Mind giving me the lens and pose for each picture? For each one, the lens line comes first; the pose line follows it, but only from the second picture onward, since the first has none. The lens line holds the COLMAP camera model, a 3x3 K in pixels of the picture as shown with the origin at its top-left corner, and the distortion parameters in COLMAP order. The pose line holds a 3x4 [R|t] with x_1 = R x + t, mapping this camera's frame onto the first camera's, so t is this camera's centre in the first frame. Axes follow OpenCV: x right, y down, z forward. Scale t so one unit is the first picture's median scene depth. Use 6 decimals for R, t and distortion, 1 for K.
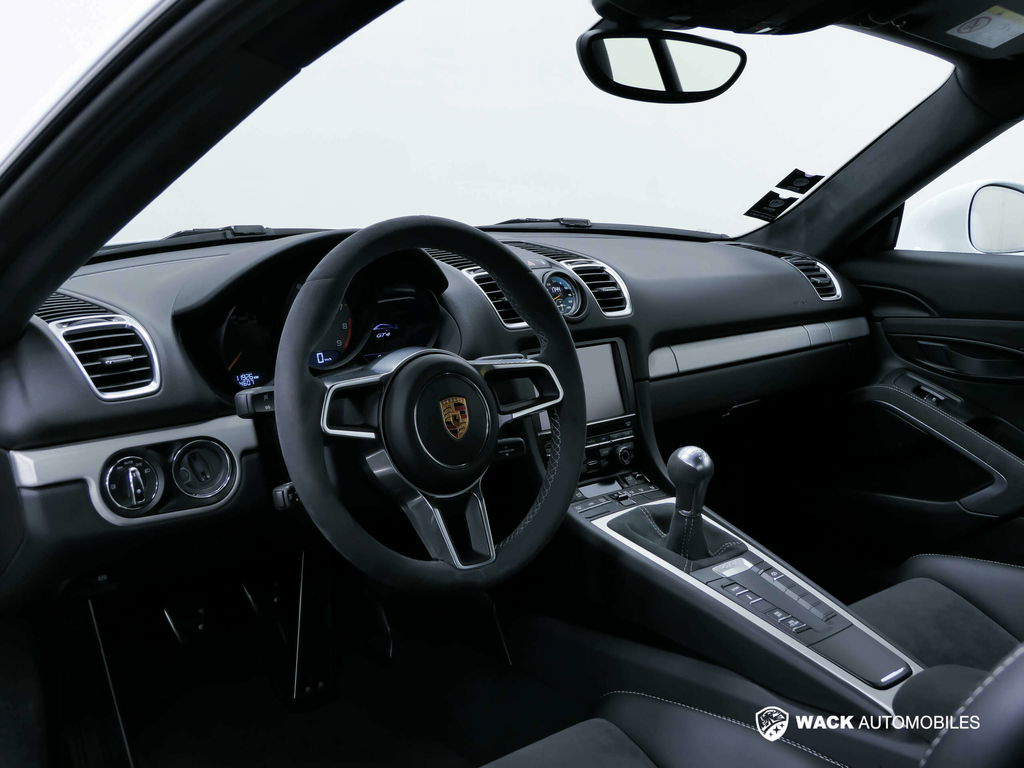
lens RADIAL K [[1112.4, 0, 513.4], [0, 1112.4, 385.2], [0, 0, 1]] dist [-0.028168, 0.000000]
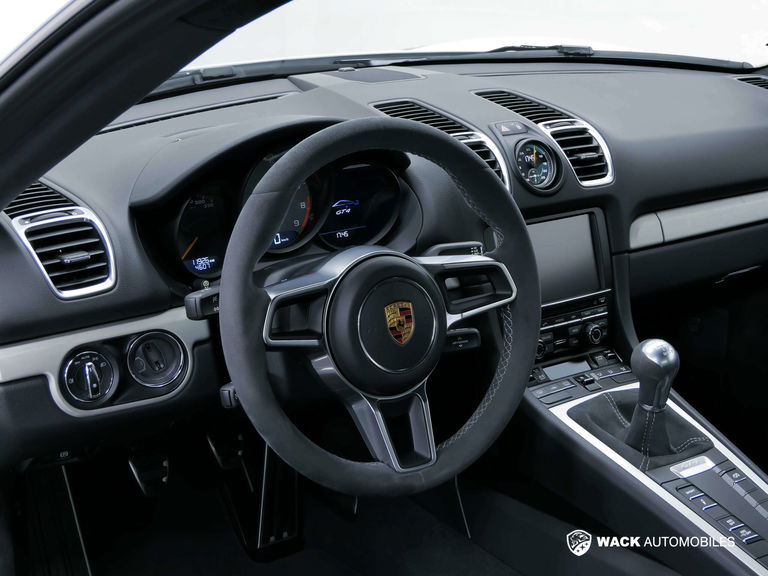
lens RADIAL K [[1281.6, 0, 383.5], [0, 1281.6, 287.5], [0, 0, 1]] dist [-0.043592, 0.000000]
pose [[0.990796, 0.041923, -0.128707, 0.071222], [-0.026288, 0.992322, 0.120856, -0.125436], [0.132786, -0.116361, 0.984291, -0.120749]]
